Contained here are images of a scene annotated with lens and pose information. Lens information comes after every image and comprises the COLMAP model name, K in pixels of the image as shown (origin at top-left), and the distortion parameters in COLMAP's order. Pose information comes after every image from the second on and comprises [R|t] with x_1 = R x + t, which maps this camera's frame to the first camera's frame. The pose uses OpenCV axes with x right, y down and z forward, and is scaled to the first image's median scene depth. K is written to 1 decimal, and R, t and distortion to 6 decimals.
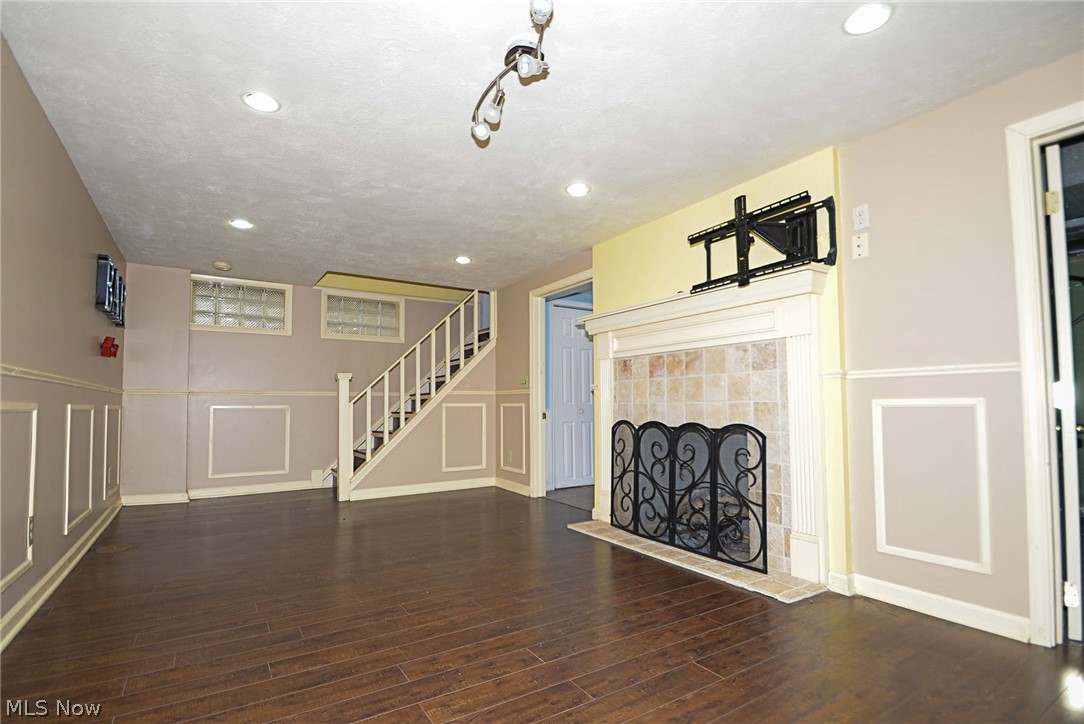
lens RADIAL K [[496.0, 0, 510.8], [0, 496.0, 379.0], [0, 0, 1]] dist [-0.002348, -0.000313]
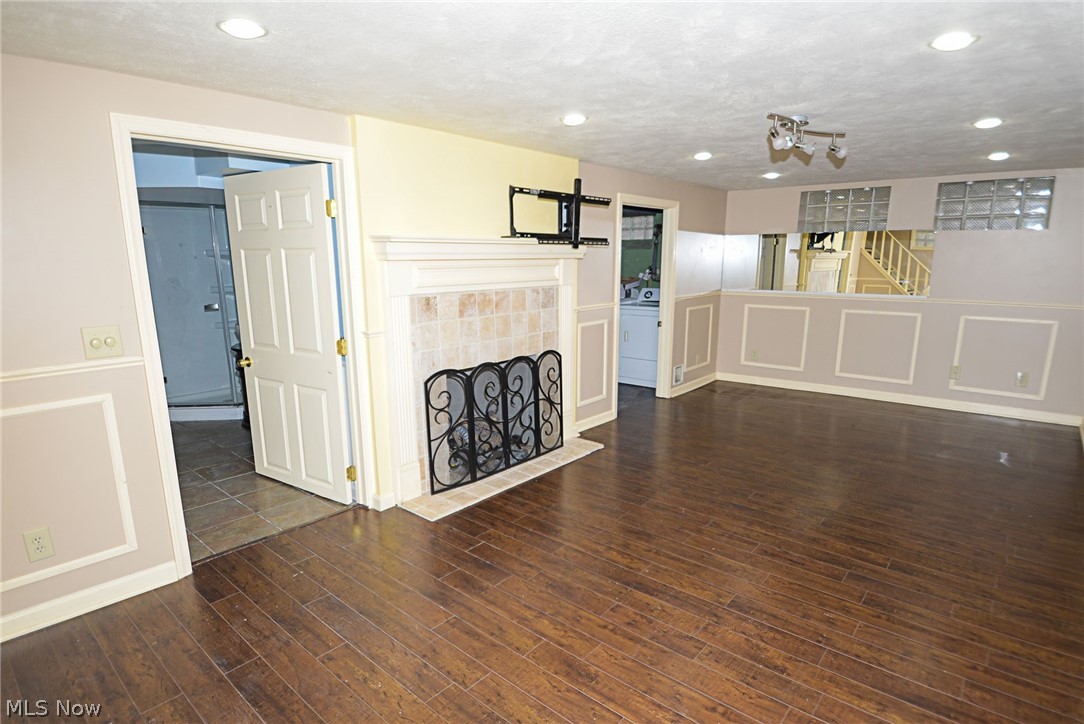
lens RADIAL K [[576.3, 0, 537.6], [0, 576.3, 382.1], [0, 0, 1]] dist [-0.023953, 0.000736]
pose [[-0.307802, -0.195941, 0.931056, -0.890377], [-0.038532, 0.980329, 0.193572, -0.111586], [-0.950670, 0.023706, -0.309297, 1.368531]]
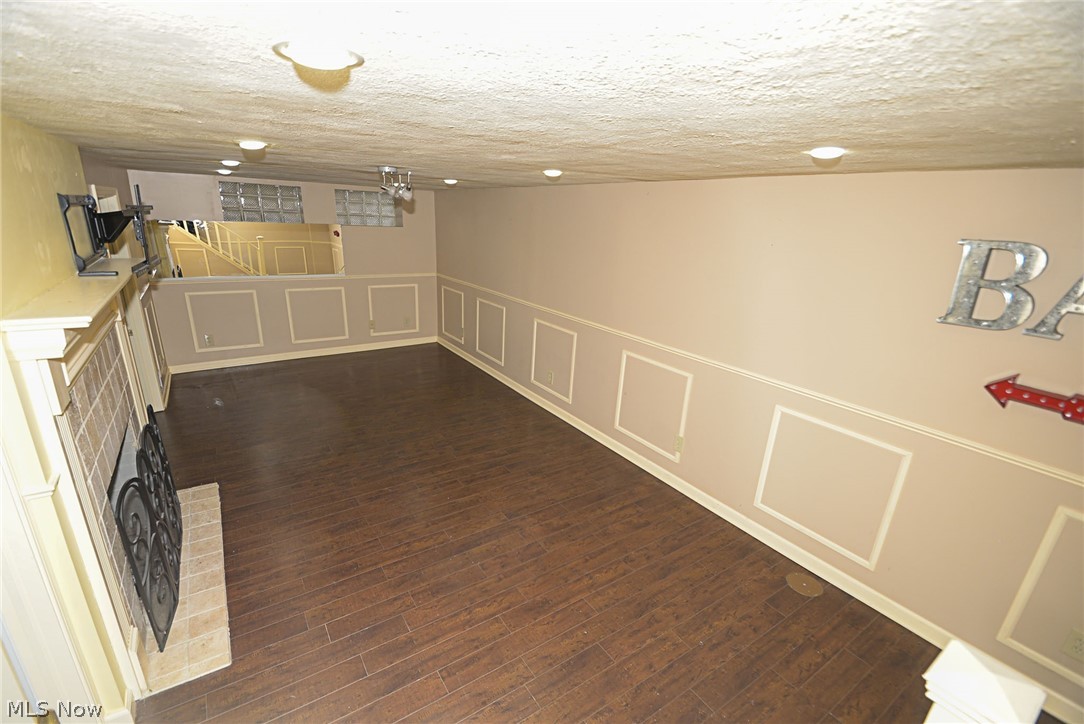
lens RADIAL K [[474.9, 0, 534.2], [0, 474.9, 379.8], [0, 0, 1]] dist [0.017753, -0.018821]
pose [[-0.997957, -0.024258, -0.059110, -0.264767], [-0.040082, 0.958134, 0.283501, -0.257802], [0.049758, 0.285291, -0.957148, 1.804627]]
